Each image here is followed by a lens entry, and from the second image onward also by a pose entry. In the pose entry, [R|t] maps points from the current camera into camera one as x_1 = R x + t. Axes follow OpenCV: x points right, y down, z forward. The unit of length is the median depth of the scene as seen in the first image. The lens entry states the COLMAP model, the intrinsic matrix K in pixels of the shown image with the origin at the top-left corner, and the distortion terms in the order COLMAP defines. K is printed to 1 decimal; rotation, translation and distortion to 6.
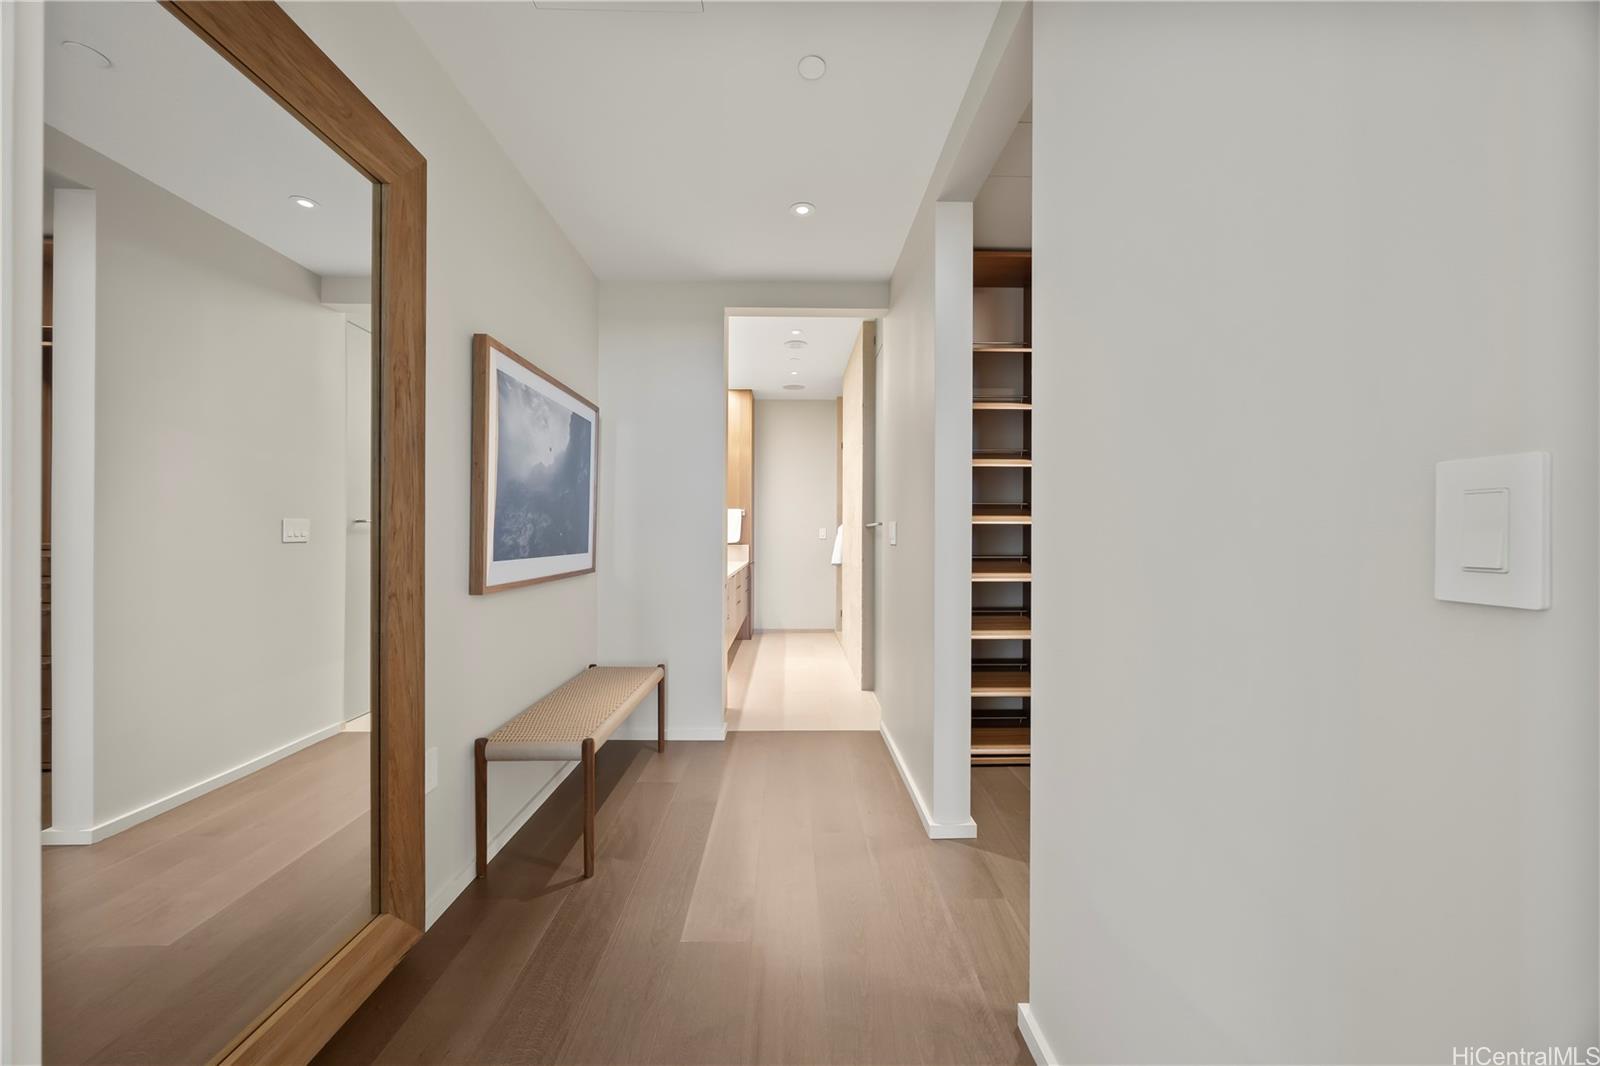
lens RADIAL K [[614.9, 0, 800.6], [0, 614.9, 533.7], [0, 0, 1]] dist [0.011041, -0.001000]
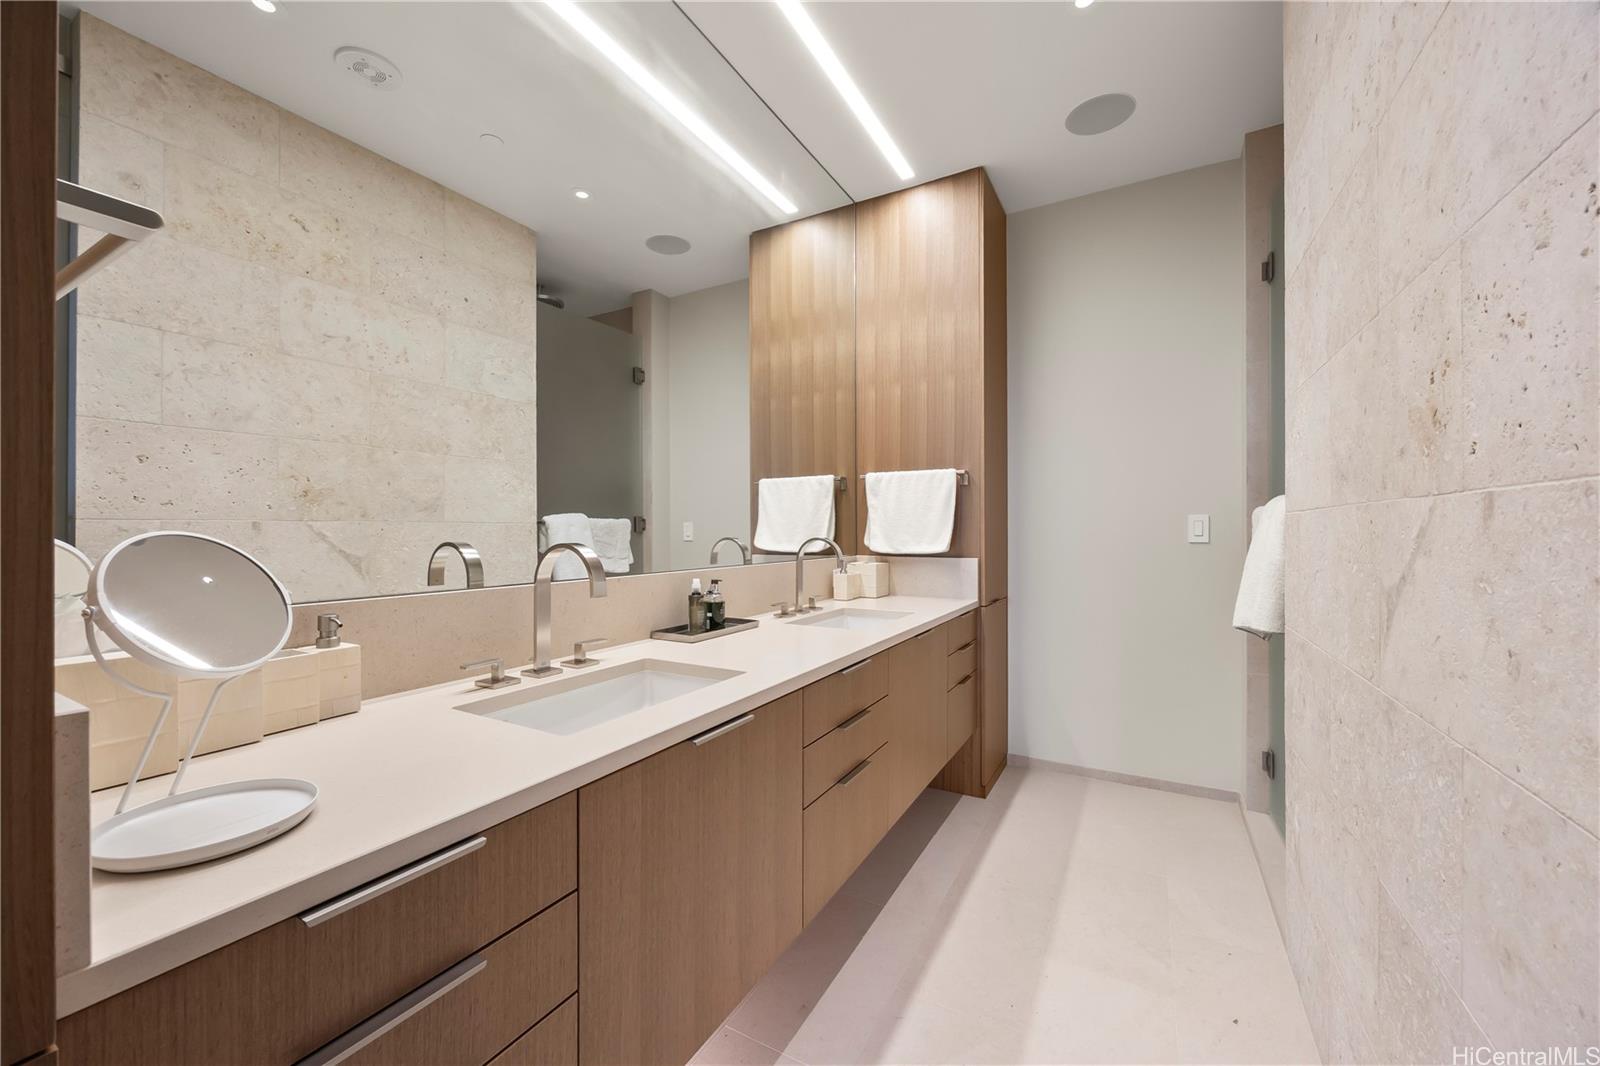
lens RADIAL K [[614.9, 0, 795.6], [0, 614.9, 534.0], [0, 0, 1]] dist [0.011041, -0.001000]
pose [[0.855862, -0.006321, -0.517166, 0.021869], [0.006223, 0.999979, -0.001924, 0.002507], [0.517167, -0.001571, 0.855883, 0.597379]]
